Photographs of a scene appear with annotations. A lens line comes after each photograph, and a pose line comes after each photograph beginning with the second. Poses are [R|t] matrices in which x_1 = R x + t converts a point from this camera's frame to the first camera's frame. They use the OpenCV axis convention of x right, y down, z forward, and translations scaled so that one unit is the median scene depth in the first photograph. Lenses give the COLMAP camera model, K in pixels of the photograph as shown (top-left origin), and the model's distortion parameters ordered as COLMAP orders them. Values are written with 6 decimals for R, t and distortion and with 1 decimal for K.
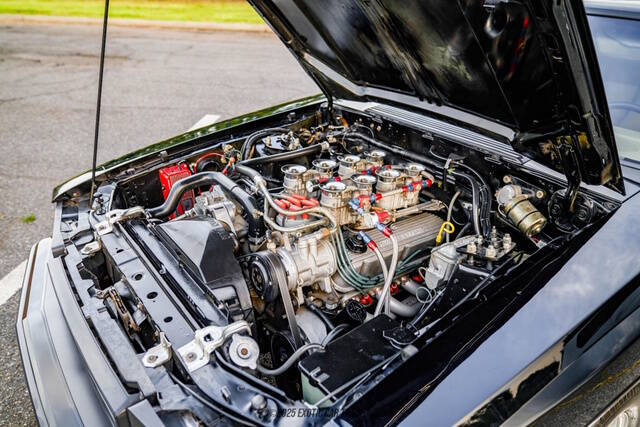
lens RADIAL K [[459.6, 0, 313.4], [0, 459.6, 213.9], [0, 0, 1]] dist [0.009473, 0.003134]
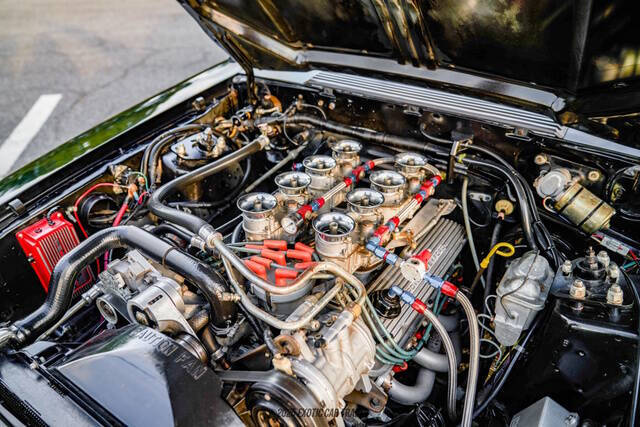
lens RADIAL K [[459.6, 0, 313.4], [0, 459.6, 213.9], [0, 0, 1]] dist [0.009473, 0.003134]
pose [[0.944430, -0.209583, 0.253232, -0.112152], [0.180392, 0.974462, 0.133724, -0.128279], [-0.274791, -0.080612, 0.958119, 0.309794]]
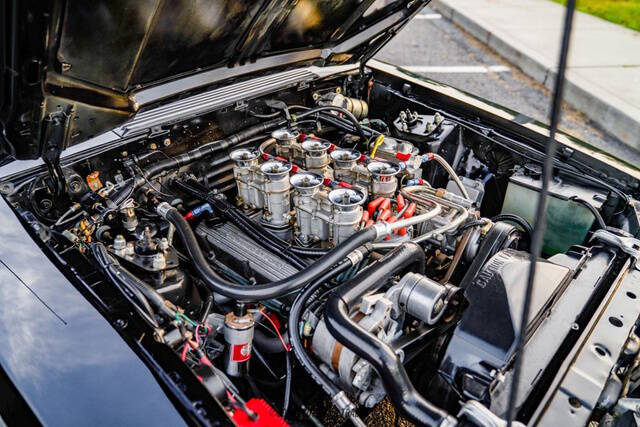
lens RADIAL K [[459.6, 0, 313.4], [0, 459.6, 213.9], [0, 0, 1]] dist [0.009473, 0.003134]
pose [[-0.151019, -0.535951, 0.830632, -0.536230], [0.479638, 0.695006, 0.535644, -0.392215], [-0.864373, 0.479295, 0.152103, 0.802948]]
